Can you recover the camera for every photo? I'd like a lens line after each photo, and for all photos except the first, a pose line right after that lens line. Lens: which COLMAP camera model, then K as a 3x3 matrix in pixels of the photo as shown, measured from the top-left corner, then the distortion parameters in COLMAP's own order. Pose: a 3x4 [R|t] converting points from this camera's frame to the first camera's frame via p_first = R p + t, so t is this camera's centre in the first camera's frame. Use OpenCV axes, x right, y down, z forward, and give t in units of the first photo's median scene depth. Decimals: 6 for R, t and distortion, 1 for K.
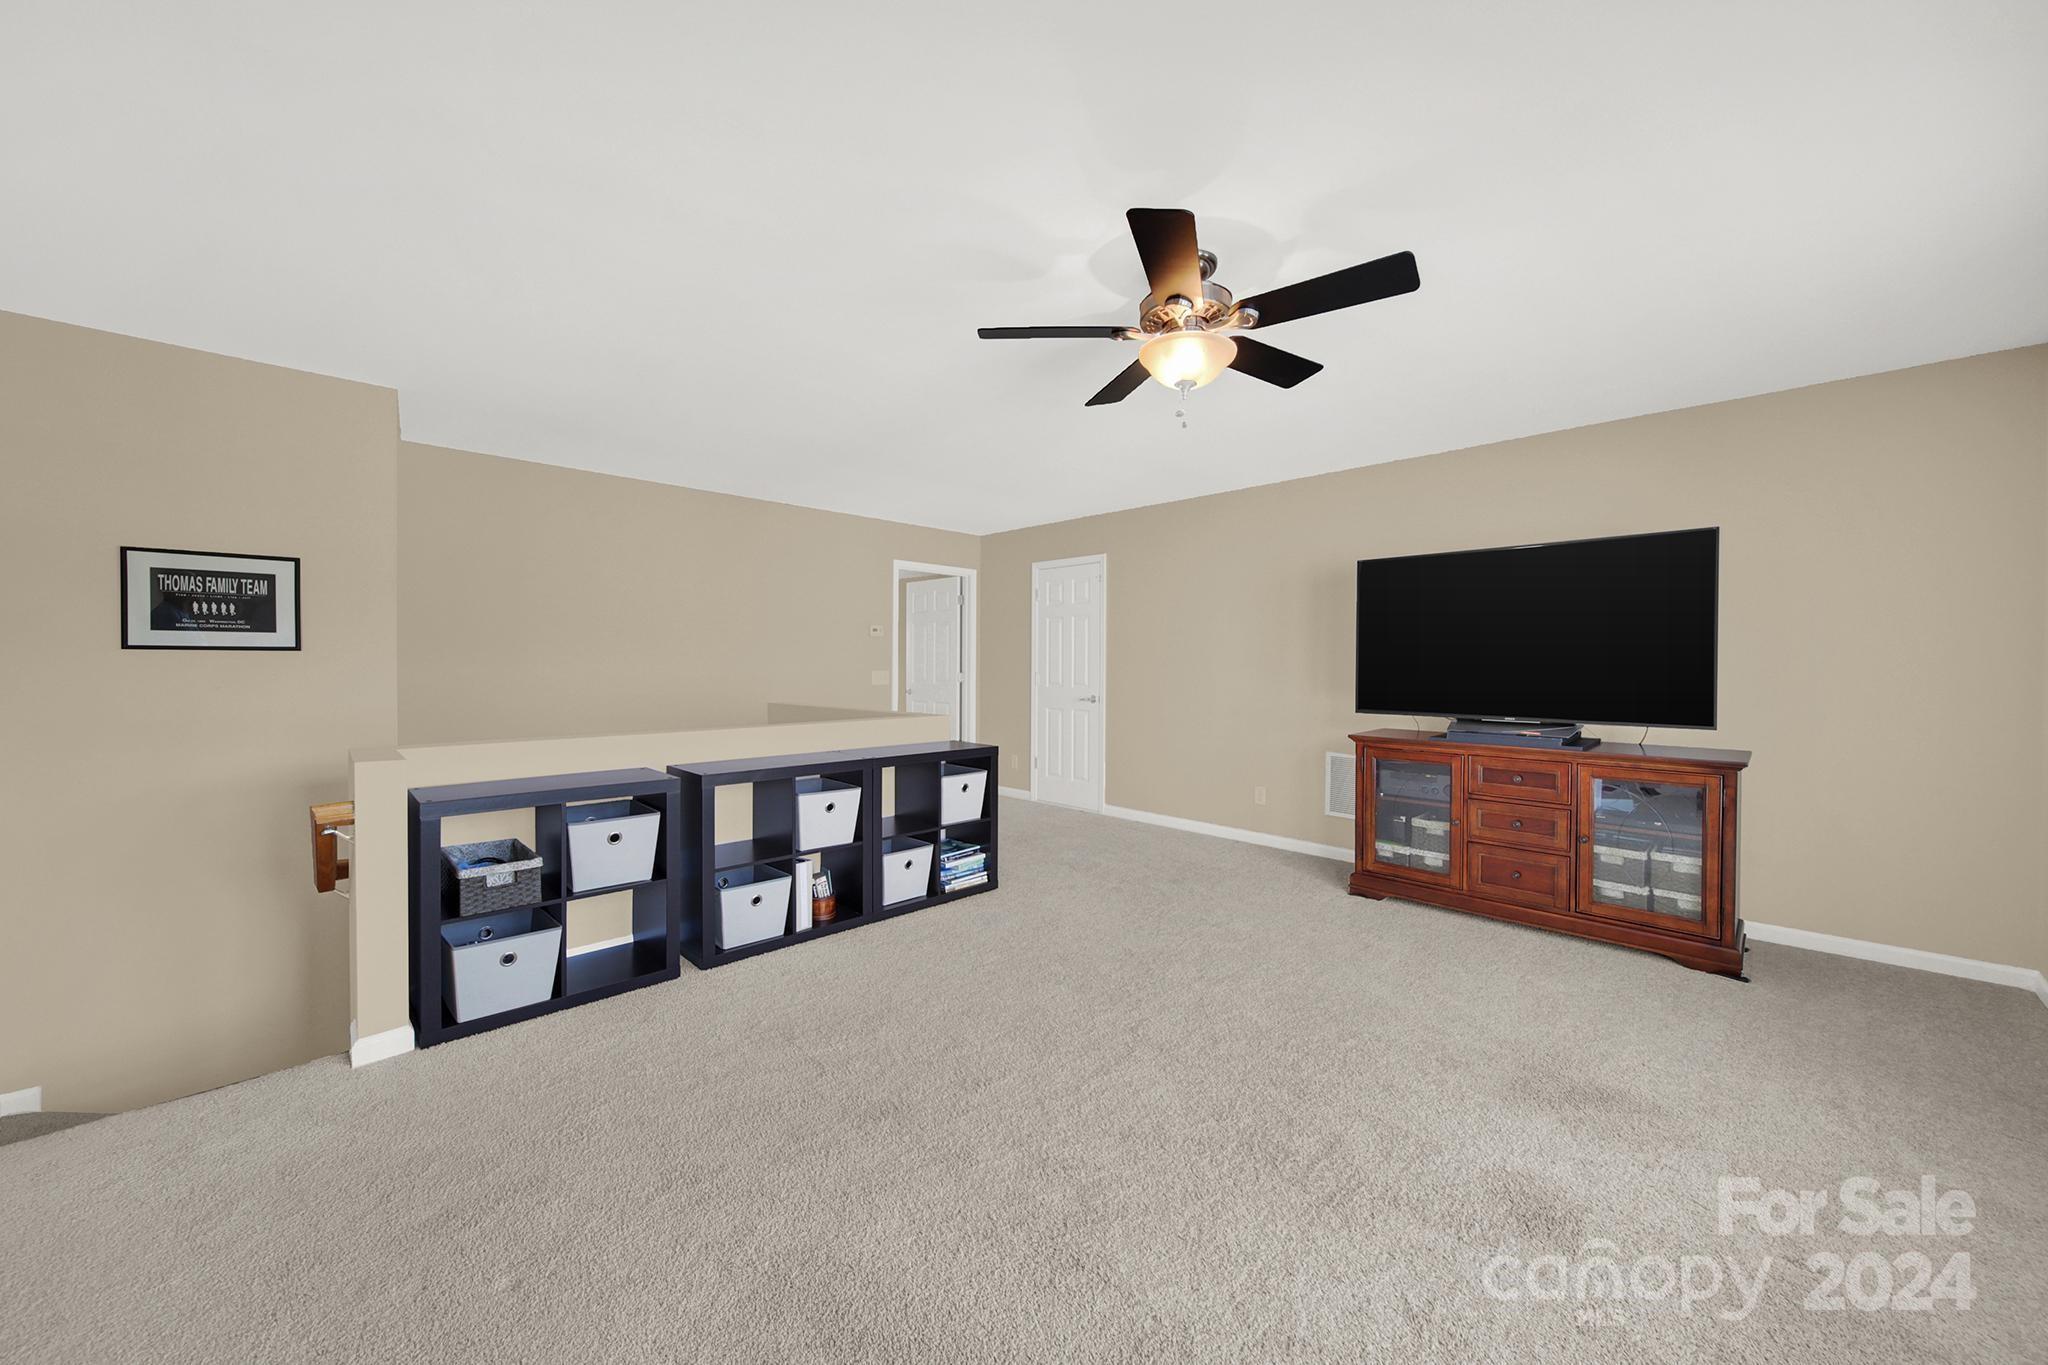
lens RADIAL K [[757.3, 0, 1020.2], [0, 757.3, 665.0], [0, 0, 1]] dist [-0.000490, -0.000094]
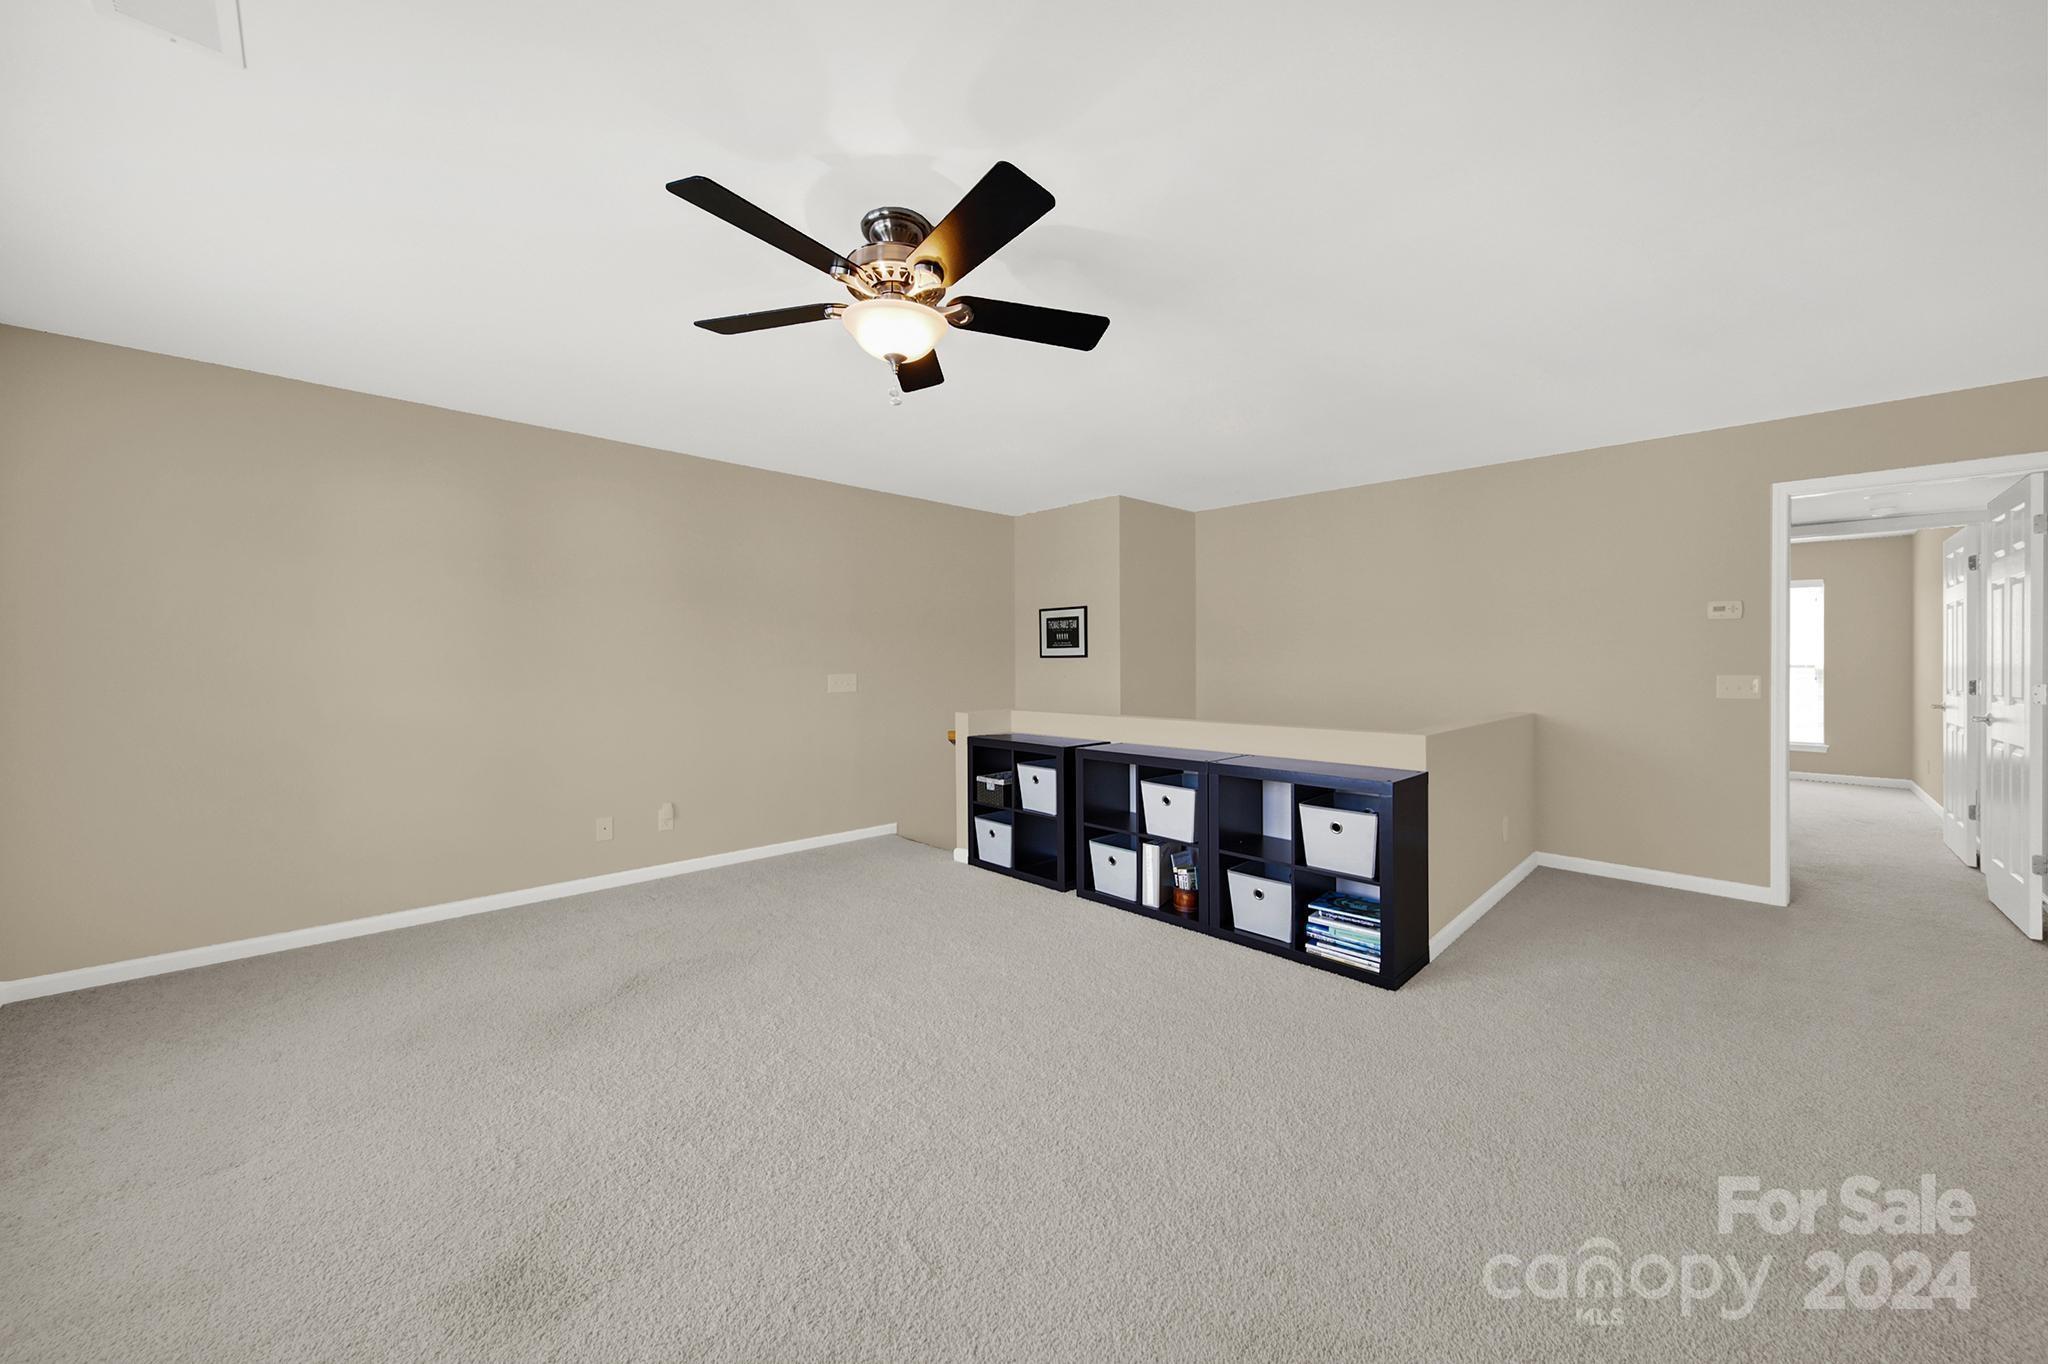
lens RADIAL K [[757.3, 0, 1020.2], [0, 757.3, 664.5], [0, 0, 1]] dist [-0.000490, -0.000094]
pose [[-0.008811, -0.002461, -0.999958, 0.900752], [-0.001229, 0.999996, -0.002450, 0.002946], [0.999960, 0.001207, -0.008814, 0.913436]]
